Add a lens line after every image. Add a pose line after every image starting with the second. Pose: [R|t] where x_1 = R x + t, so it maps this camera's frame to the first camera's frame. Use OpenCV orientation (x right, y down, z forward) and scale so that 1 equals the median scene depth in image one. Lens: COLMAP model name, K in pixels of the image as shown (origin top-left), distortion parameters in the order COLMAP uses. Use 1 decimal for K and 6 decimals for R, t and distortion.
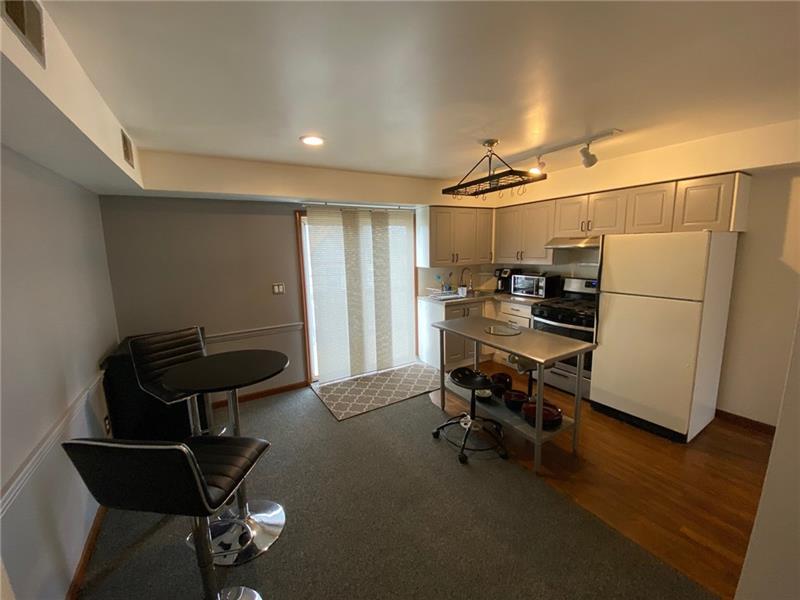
lens RADIAL K [[323.9, 0, 398.0], [0, 323.9, 297.5], [0, 0, 1]] dist [0.003403, -0.000881]
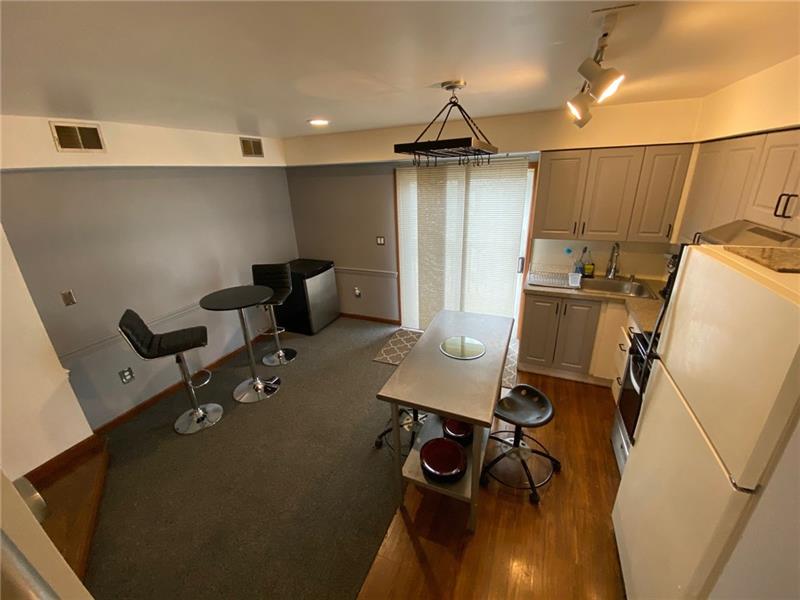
lens RADIAL K [[323.9, 0, 396.6], [0, 323.9, 297.4], [0, 0, 1]] dist [0.003403, -0.000881]
pose [[0.588263, 0.289859, -0.754936, 0.559798], [-0.100398, 0.952509, 0.287484, -0.156878], [0.802413, -0.093322, 0.589427, 0.306259]]
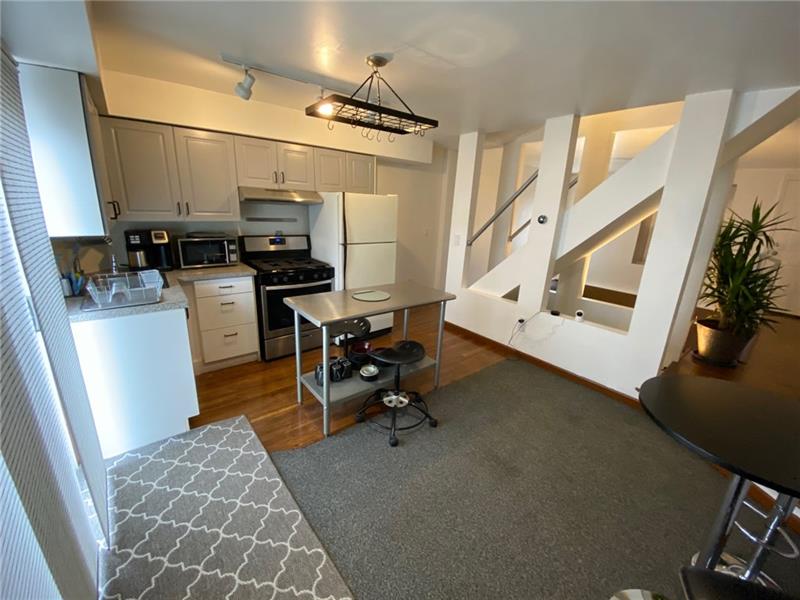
lens RADIAL K [[323.9, 0, 399.0], [0, 323.9, 299.2], [0, 0, 1]] dist [0.003403, -0.000881]
pose [[-0.164094, -0.252287, 0.953637, -0.404837], [0.112180, 0.955698, 0.272136, -0.092051], [-0.980045, 0.151635, -0.128523, 0.761051]]
